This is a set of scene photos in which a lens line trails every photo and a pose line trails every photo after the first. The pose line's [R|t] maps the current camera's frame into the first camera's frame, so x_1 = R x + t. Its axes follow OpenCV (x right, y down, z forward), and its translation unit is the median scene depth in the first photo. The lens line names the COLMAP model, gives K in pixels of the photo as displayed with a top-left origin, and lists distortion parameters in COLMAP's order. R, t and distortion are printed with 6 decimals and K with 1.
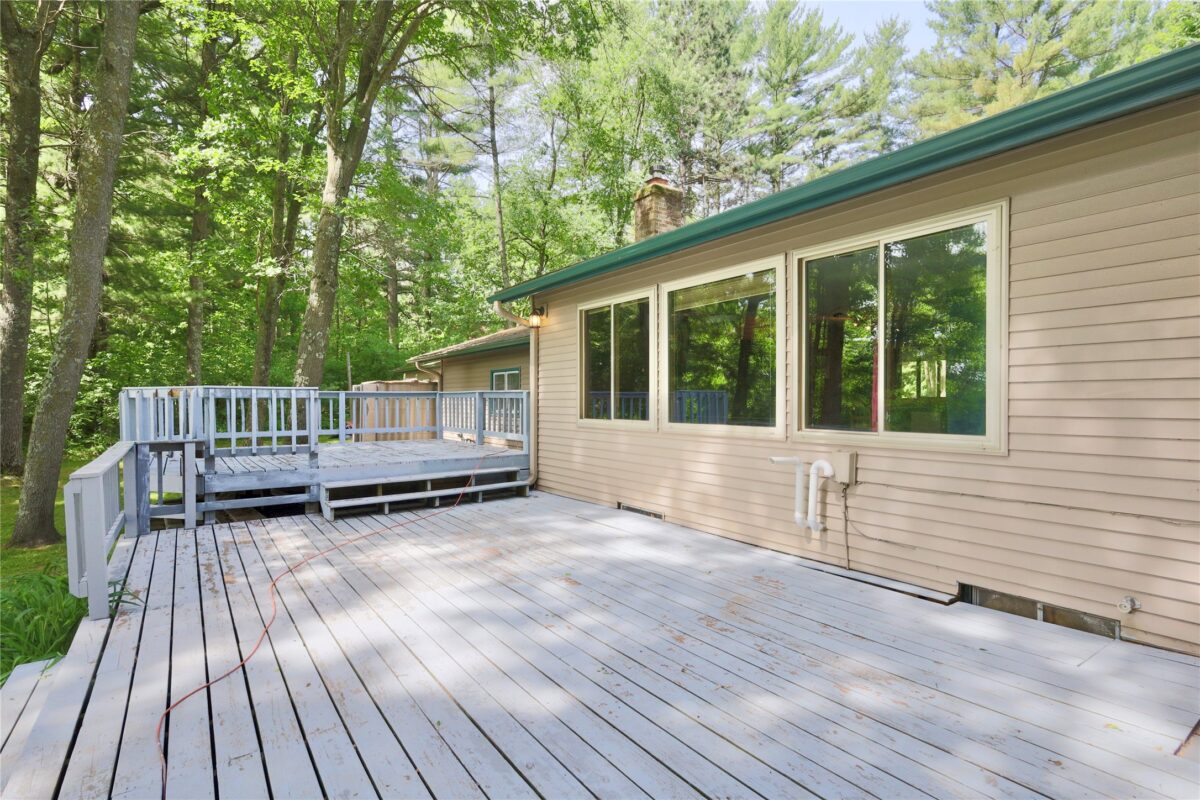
lens RADIAL K [[593.9, 0, 598.1], [0, 593.9, 400.9], [0, 0, 1]] dist [0.001119, 0.000522]
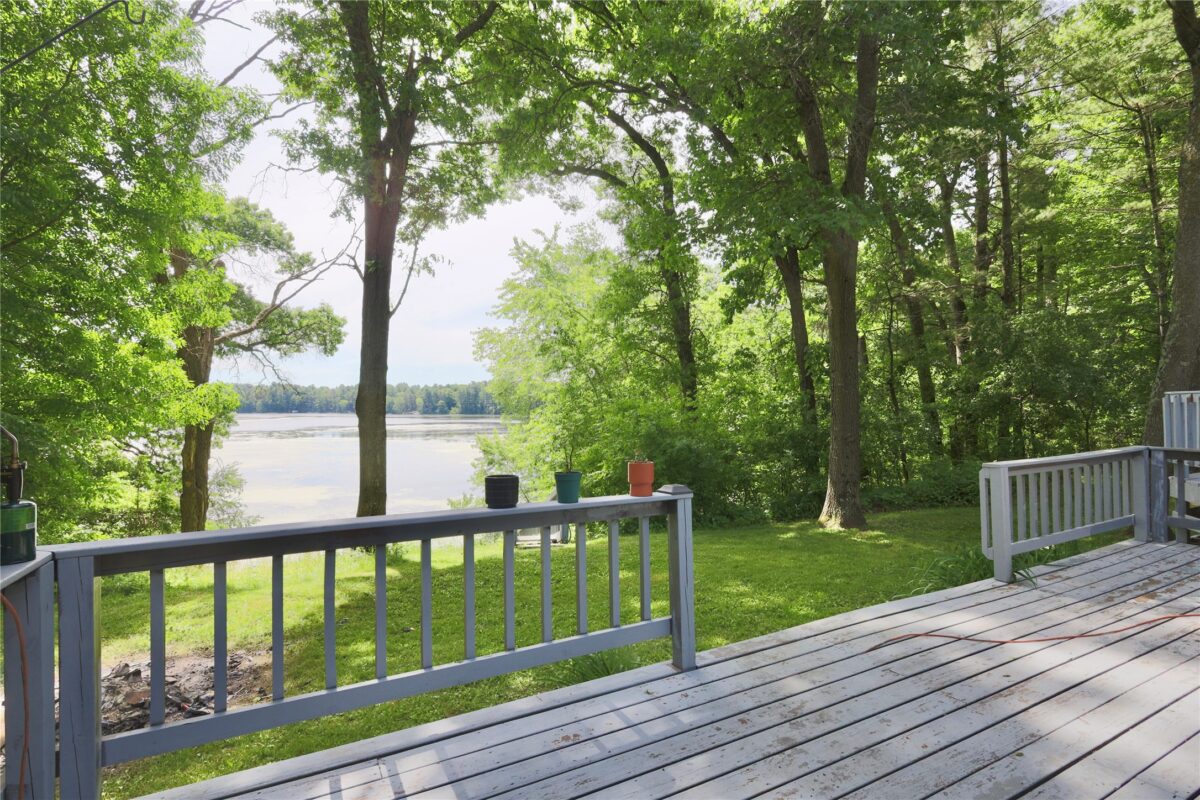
lens RADIAL K [[593.9, 0, 598.2], [0, 593.9, 396.9], [0, 0, 1]] dist [0.001119, 0.000522]
pose [[-0.106414, -0.001994, -0.994320, 0.491971], [-0.004325, 0.999989, -0.001542, -0.015227], [0.994312, 0.004137, -0.106422, 0.287161]]
